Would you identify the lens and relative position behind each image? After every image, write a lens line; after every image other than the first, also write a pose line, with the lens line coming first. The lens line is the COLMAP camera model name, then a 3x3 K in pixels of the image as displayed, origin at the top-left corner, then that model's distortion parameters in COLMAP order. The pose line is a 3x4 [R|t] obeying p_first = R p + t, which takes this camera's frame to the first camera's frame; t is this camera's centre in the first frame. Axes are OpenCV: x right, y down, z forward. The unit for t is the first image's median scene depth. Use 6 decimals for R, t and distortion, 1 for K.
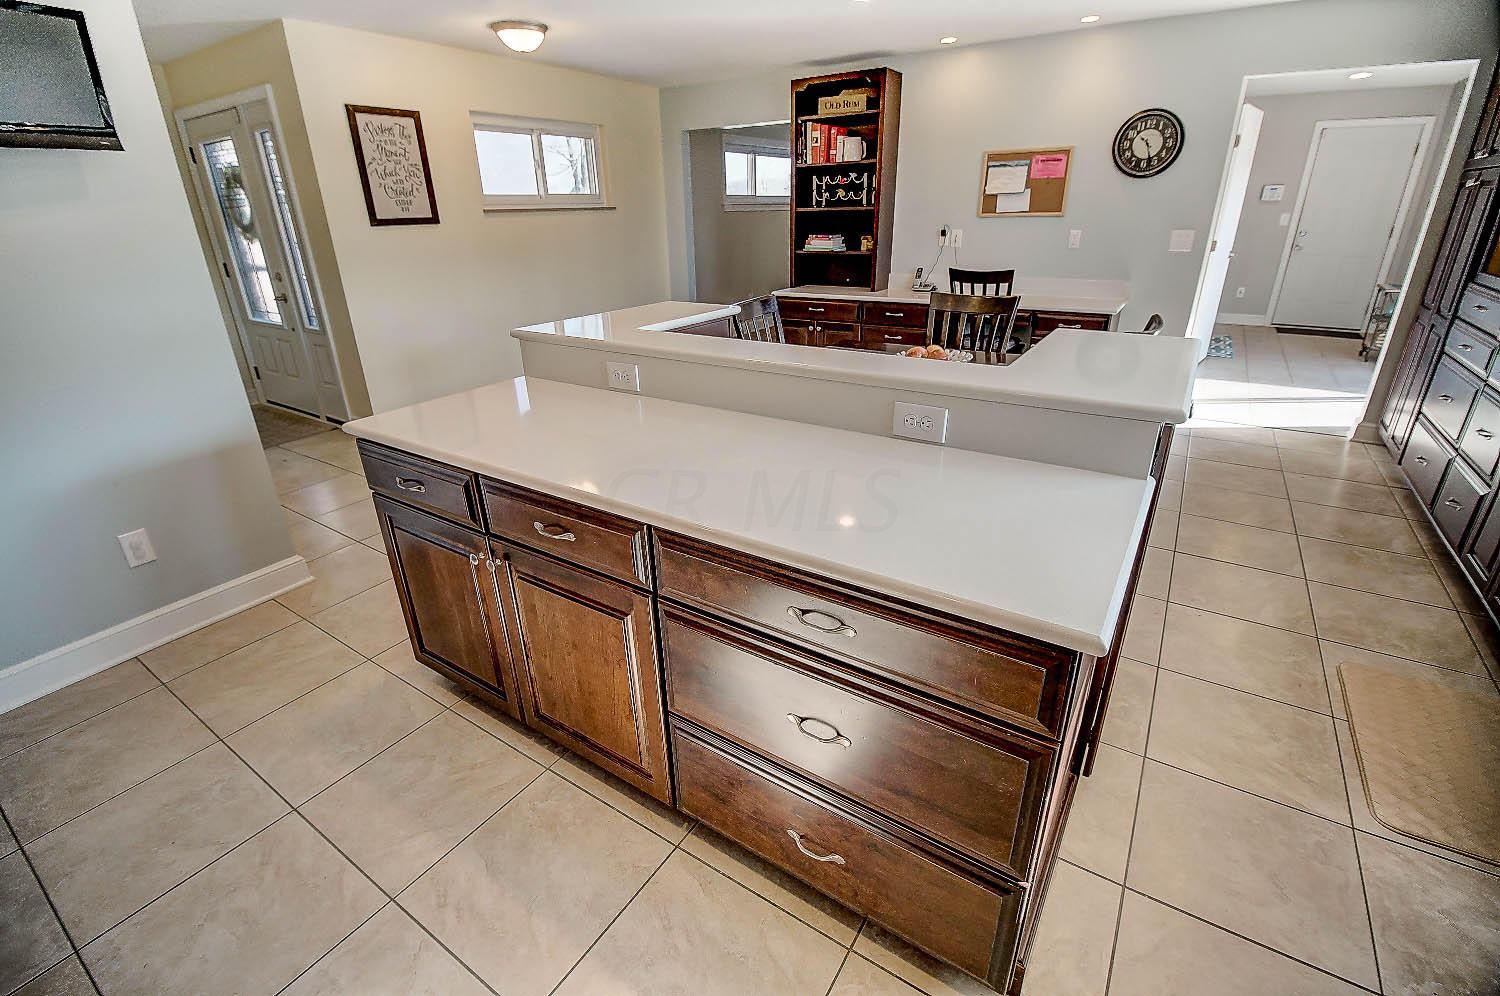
lens RADIAL K [[671.4, 0, 753.6], [0, 671.4, 498.6], [0, 0, 1]] dist [-0.007299, -0.004602]
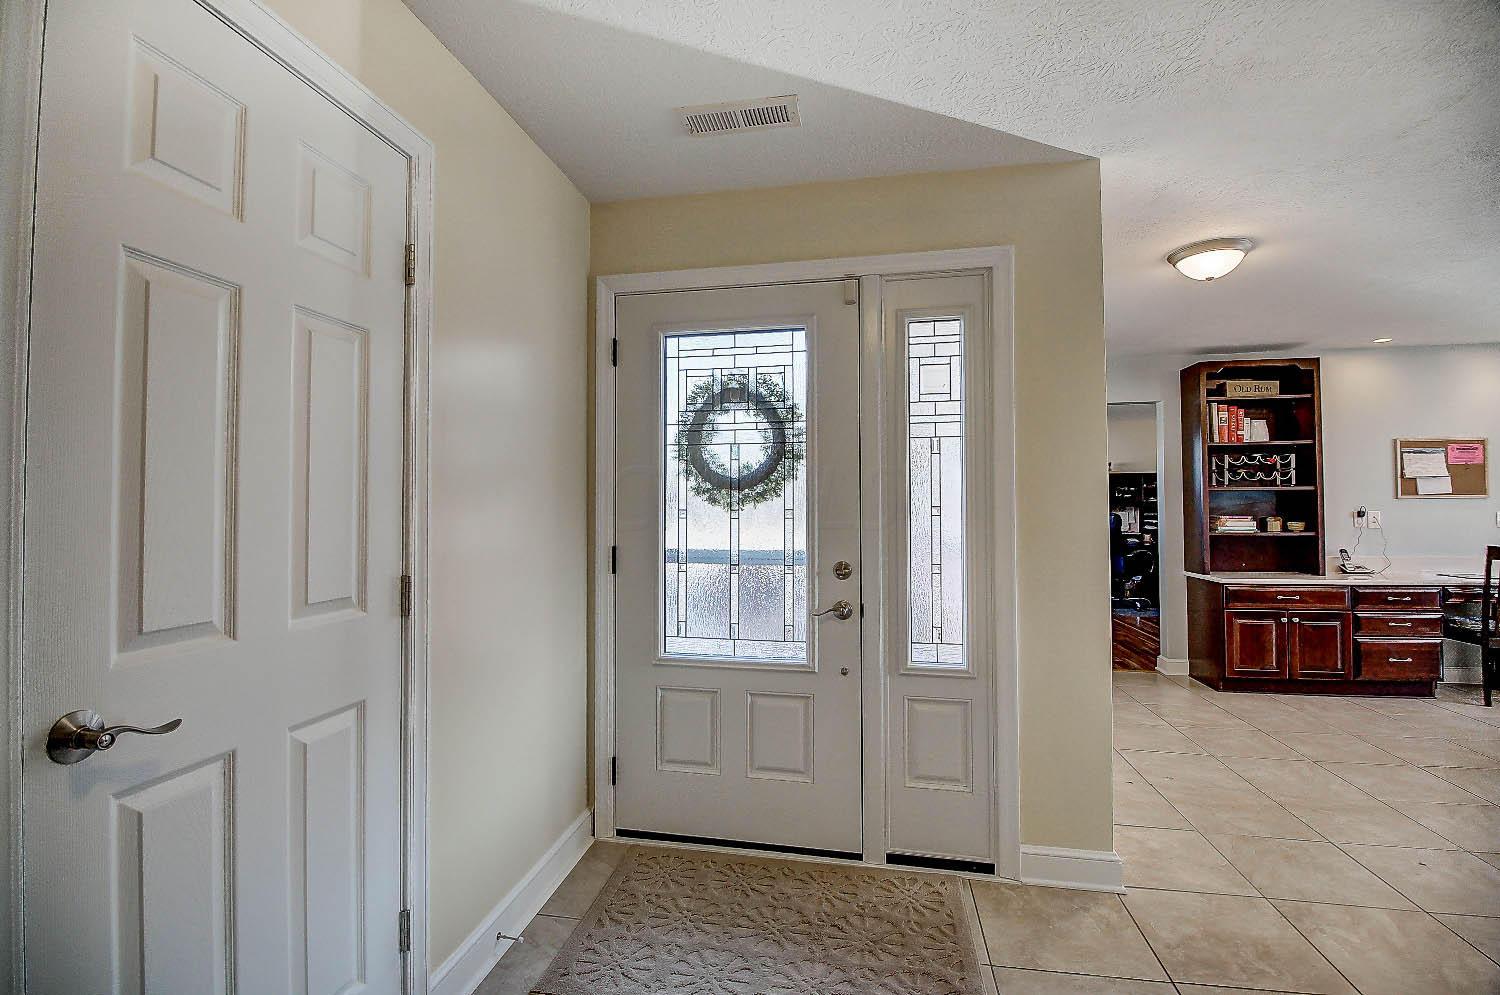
lens RADIAL K [[671.4, 0, 747.4], [0, 671.4, 494.1], [0, 0, 1]] dist [-0.007299, -0.004602]
pose [[0.921113, 0.024732, 0.388509, -0.897630], [0.140149, 0.909998, -0.390207, -0.178802], [-0.363193, 0.413874, 0.834745, 0.524368]]
